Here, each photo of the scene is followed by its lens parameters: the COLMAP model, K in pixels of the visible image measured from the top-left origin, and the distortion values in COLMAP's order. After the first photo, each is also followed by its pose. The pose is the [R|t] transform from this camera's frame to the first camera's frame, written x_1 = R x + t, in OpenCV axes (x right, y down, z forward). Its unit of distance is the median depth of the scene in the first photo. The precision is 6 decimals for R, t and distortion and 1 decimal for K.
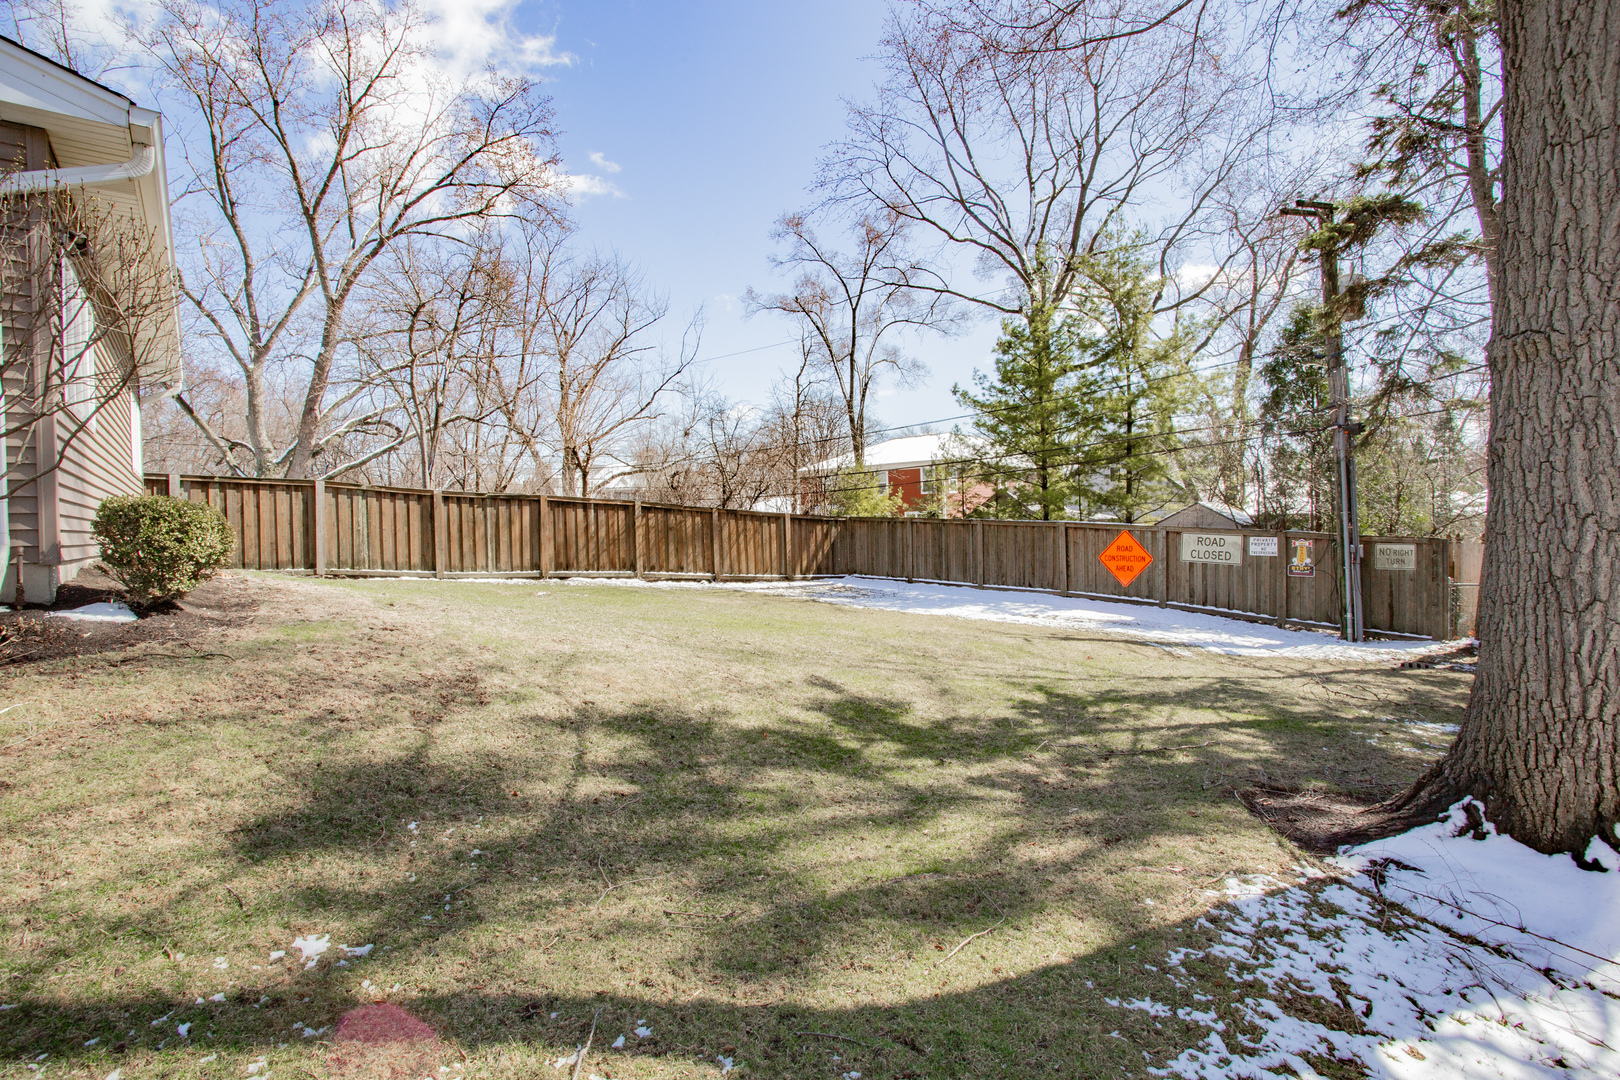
lens RADIAL K [[779.6, 0, 810.0], [0, 779.6, 540.0], [0, 0, 1]] dist [-0.060348, 0.022636]
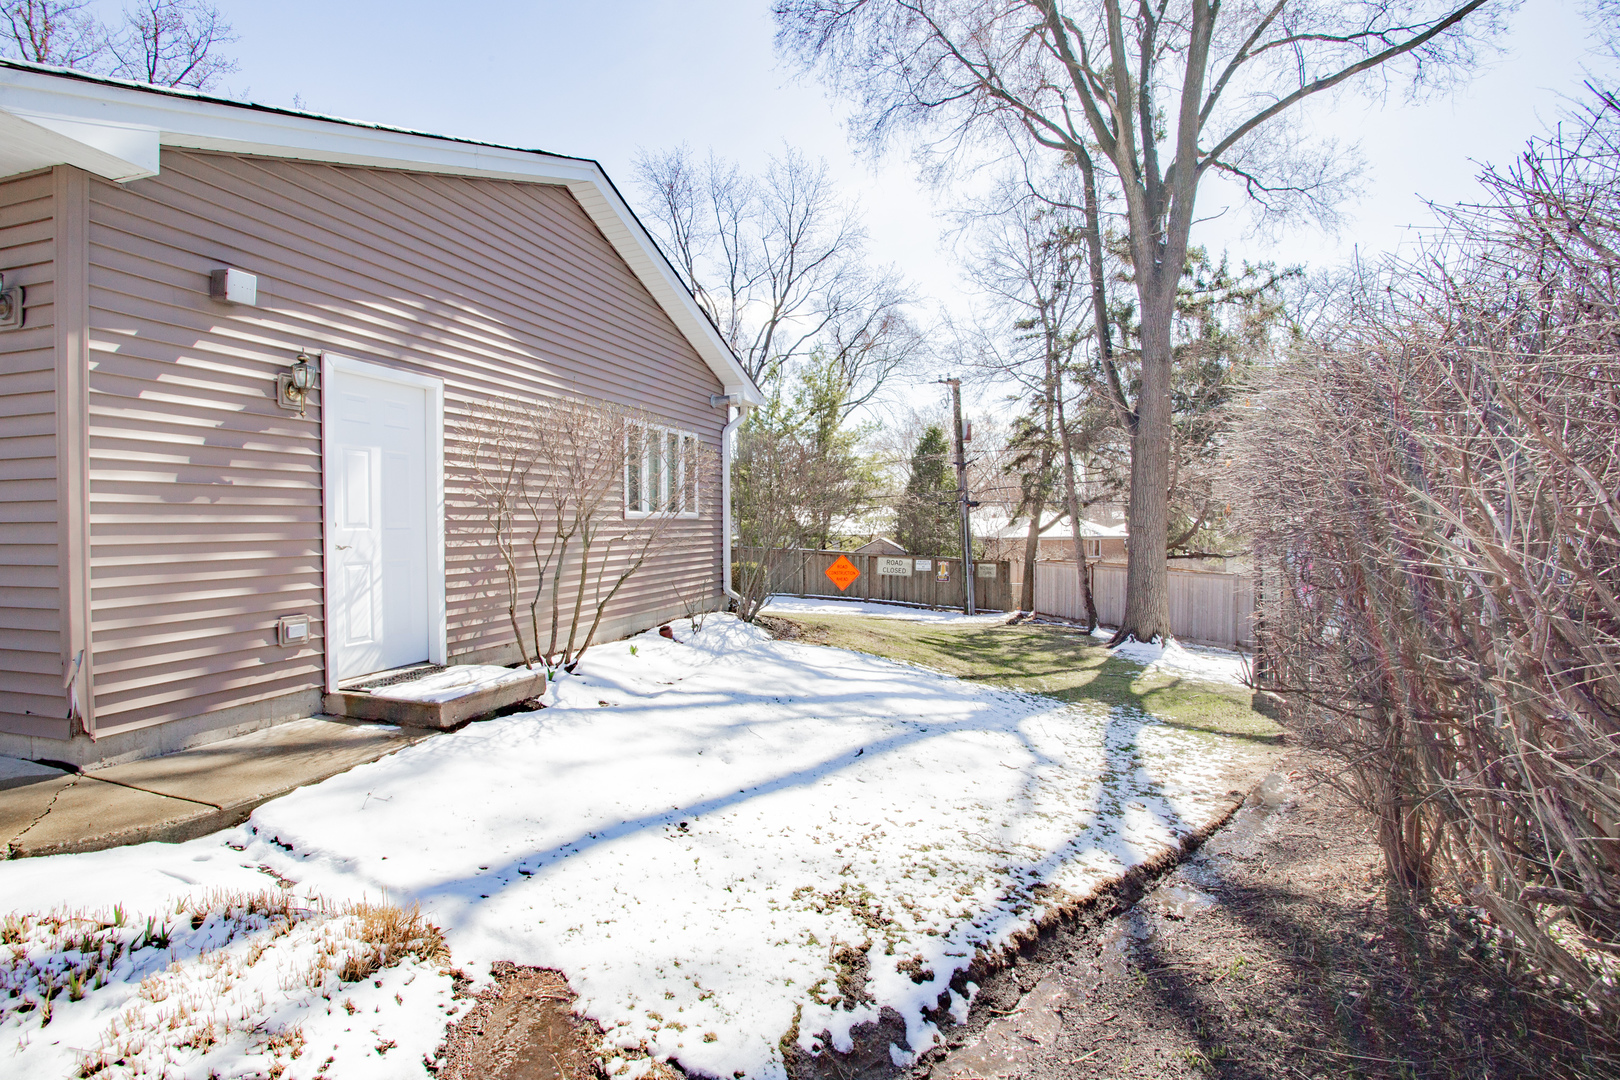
lens RADIAL K [[779.6, 0, 810.0], [0, 779.6, 540.0], [0, 0, 1]] dist [-0.060348, 0.022636]
pose [[0.819982, 0.004519, 0.572371, -0.649322], [0.001102, 0.999955, -0.009474, -0.033014], [-0.572388, 0.008399, 0.819940, -0.325267]]
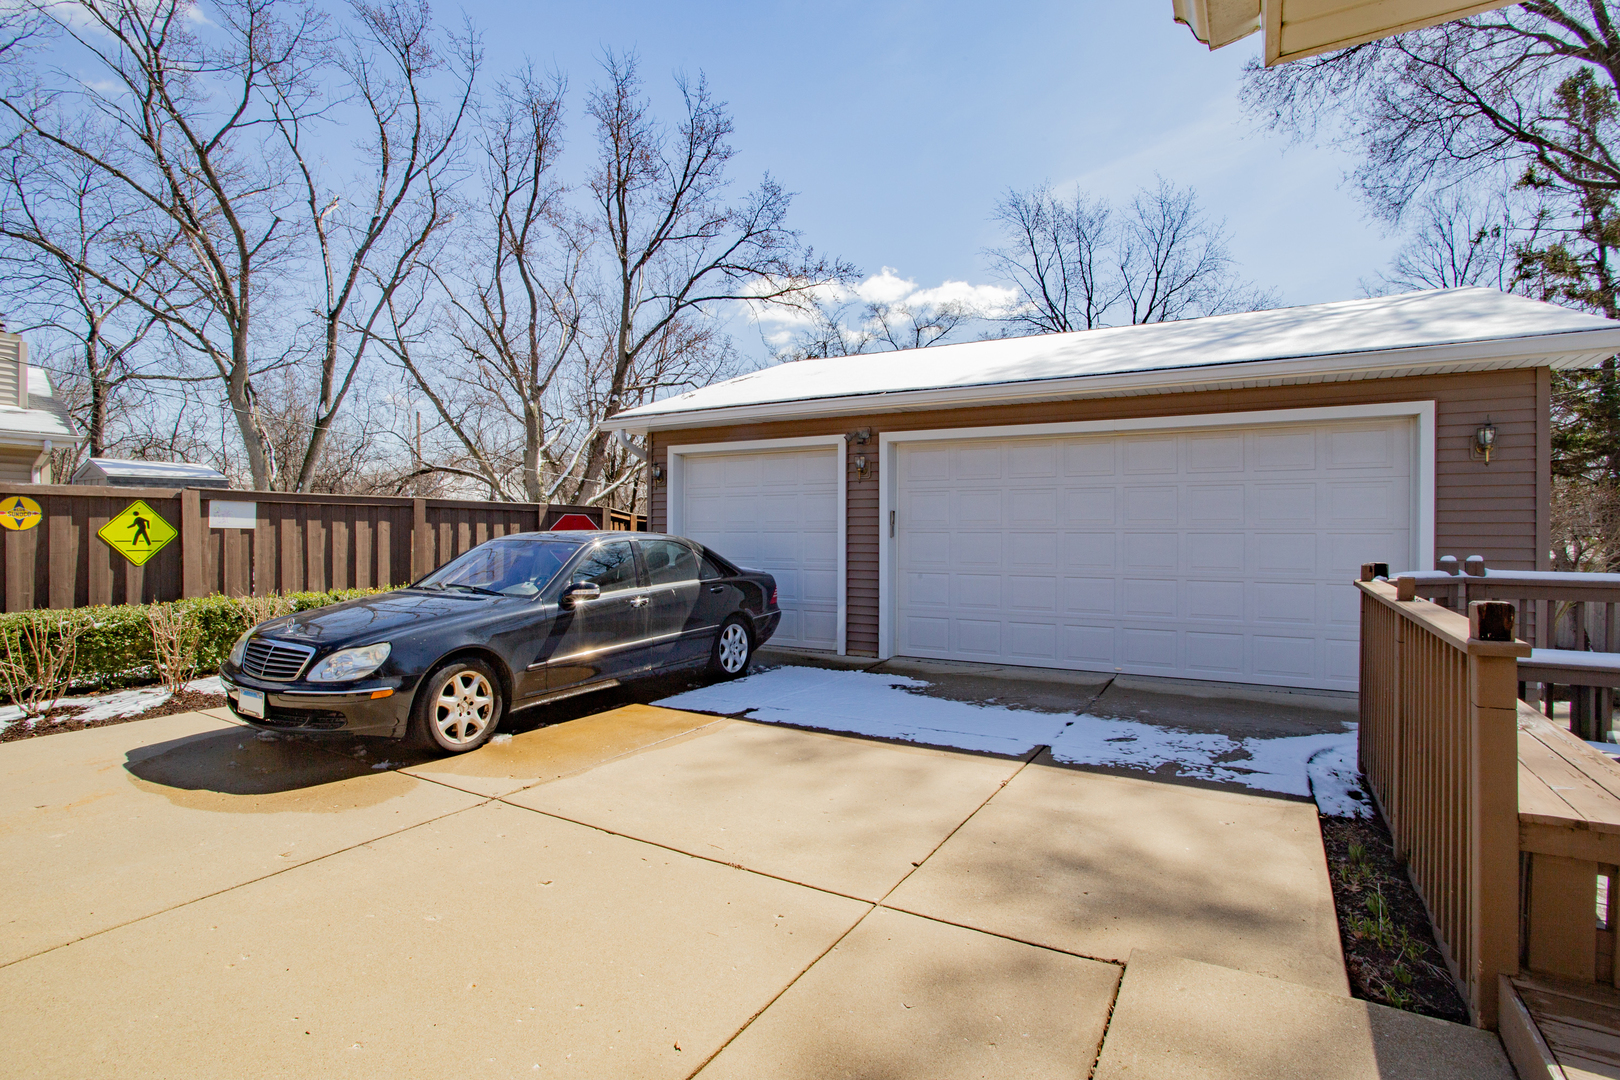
lens RADIAL K [[779.6, 0, 810.0], [0, 779.6, 540.0], [0, 0, 1]] dist [-0.060348, 0.022636]
pose [[0.929557, 0.020584, 0.368103, -1.220747], [-0.016434, 0.999761, -0.014407, -0.046940], [-0.368311, 0.007342, 0.929674, -0.233310]]
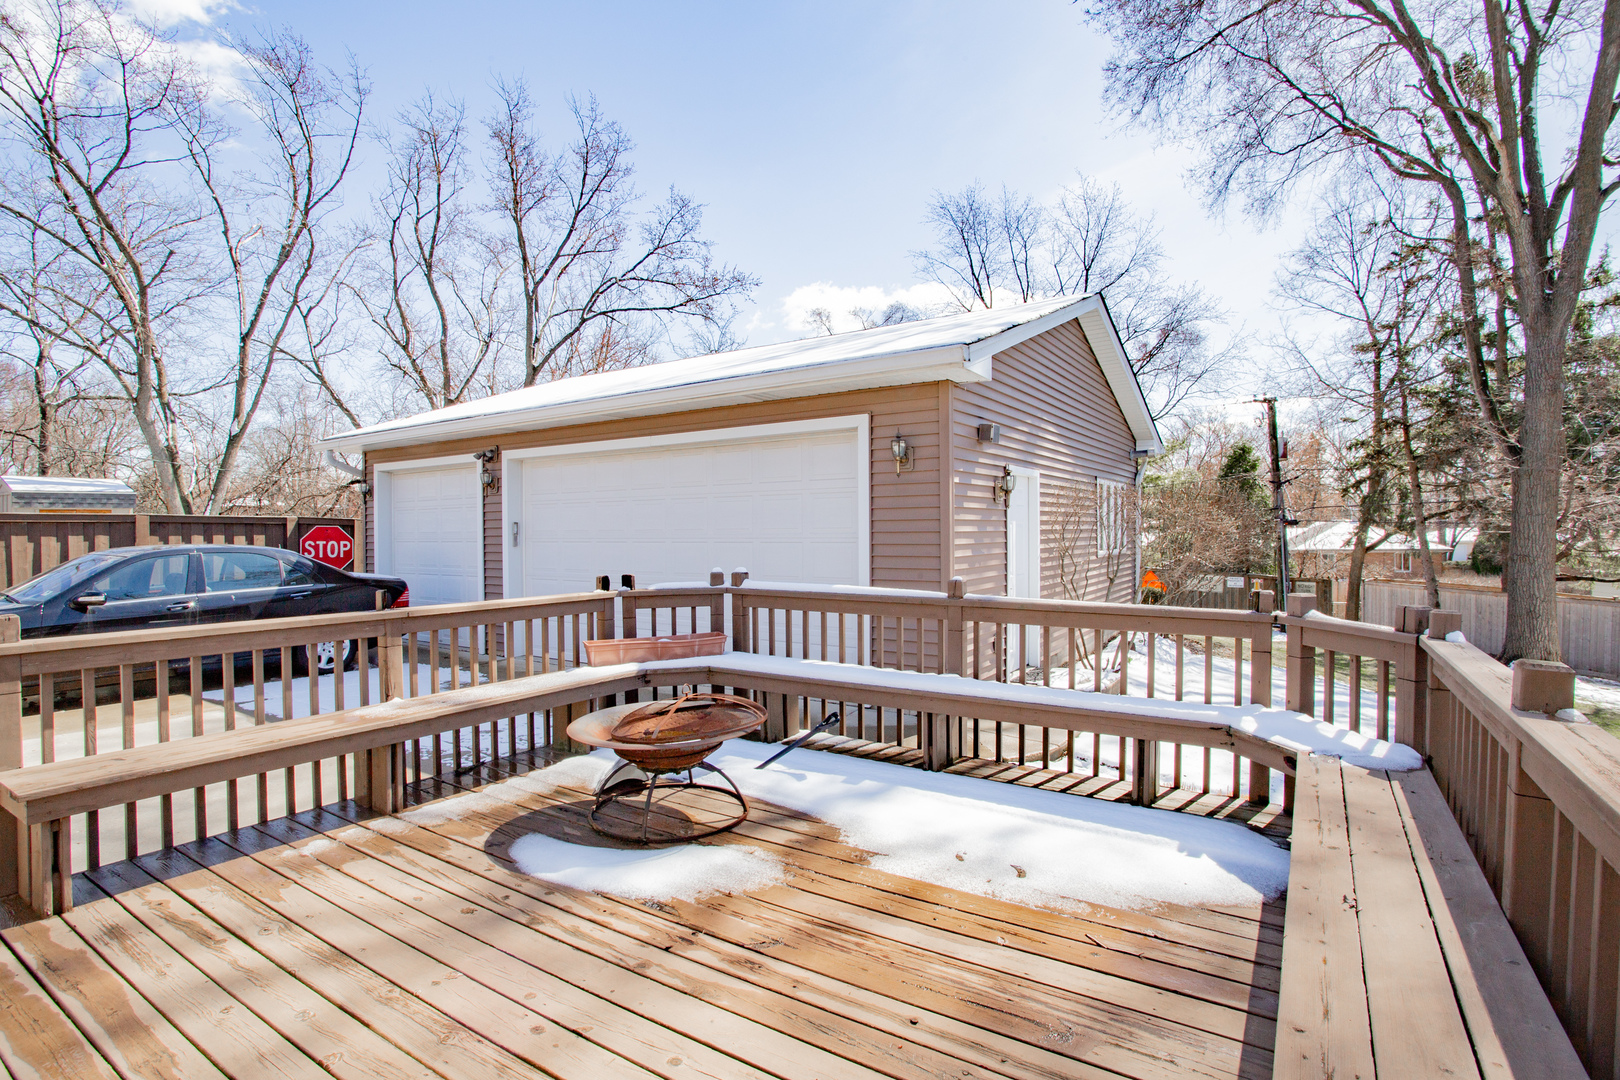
lens RADIAL K [[779.6, 0, 810.0], [0, 779.6, 540.0], [0, 0, 1]] dist [-0.060348, 0.022636]
pose [[0.948394, 0.012094, 0.316864, -0.917403], [-0.008087, 0.999870, -0.013959, -0.057081], [-0.316992, 0.010676, 0.948368, -0.387122]]
